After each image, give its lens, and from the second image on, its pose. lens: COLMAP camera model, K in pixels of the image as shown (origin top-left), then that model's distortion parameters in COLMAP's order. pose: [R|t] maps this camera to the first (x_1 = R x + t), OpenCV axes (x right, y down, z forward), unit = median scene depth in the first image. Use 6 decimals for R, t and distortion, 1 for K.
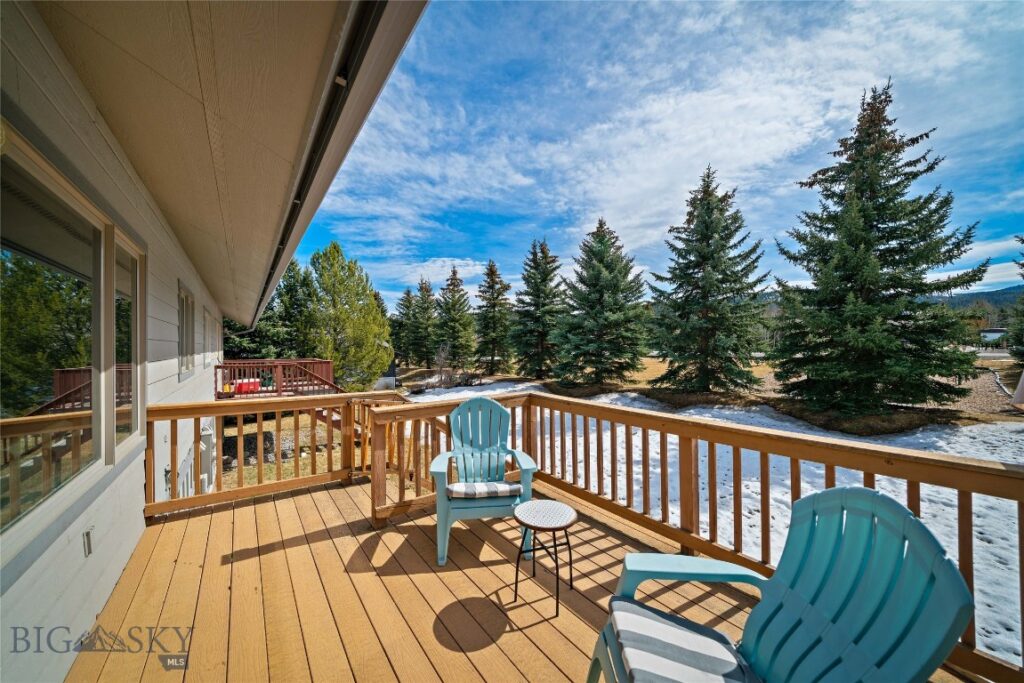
lens RADIAL K [[365.8, 0, 514.0], [0, 365.8, 342.6], [0, 0, 1]] dist [-0.000435, -0.000057]
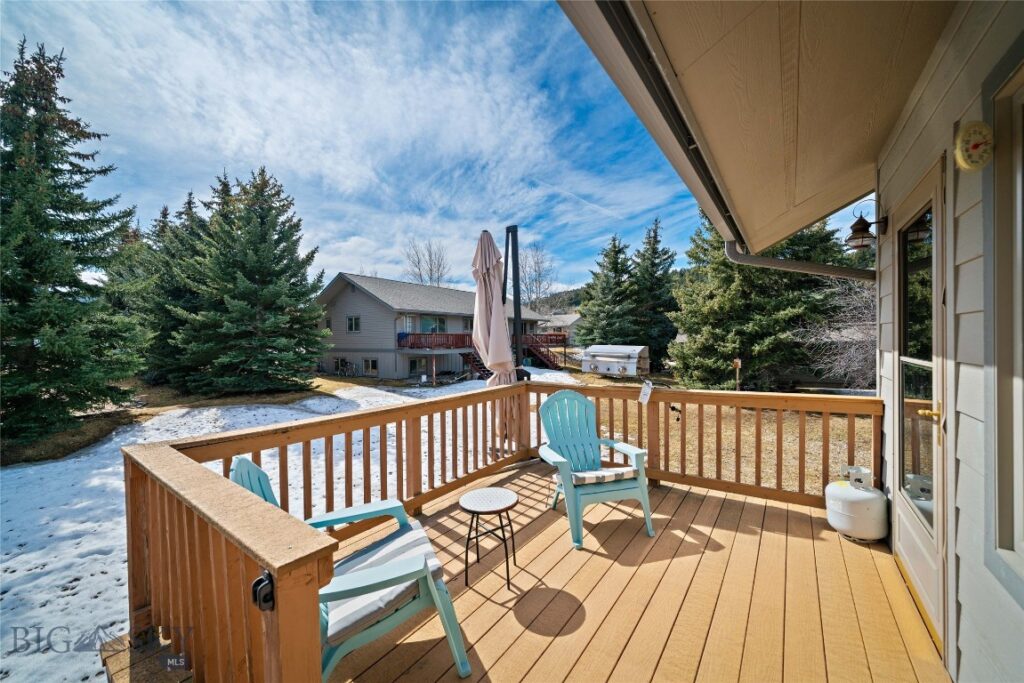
lens RADIAL K [[390.7, 0, 510.7], [0, 390.7, 341.1], [0, 0, 1]] dist [0.000503, 0.000085]
pose [[-0.291652, 0.008451, 0.956487, -0.881366], [0.006173, 0.999957, -0.006953, 0.000564], [-0.956505, 0.003876, -0.291692, 1.078262]]
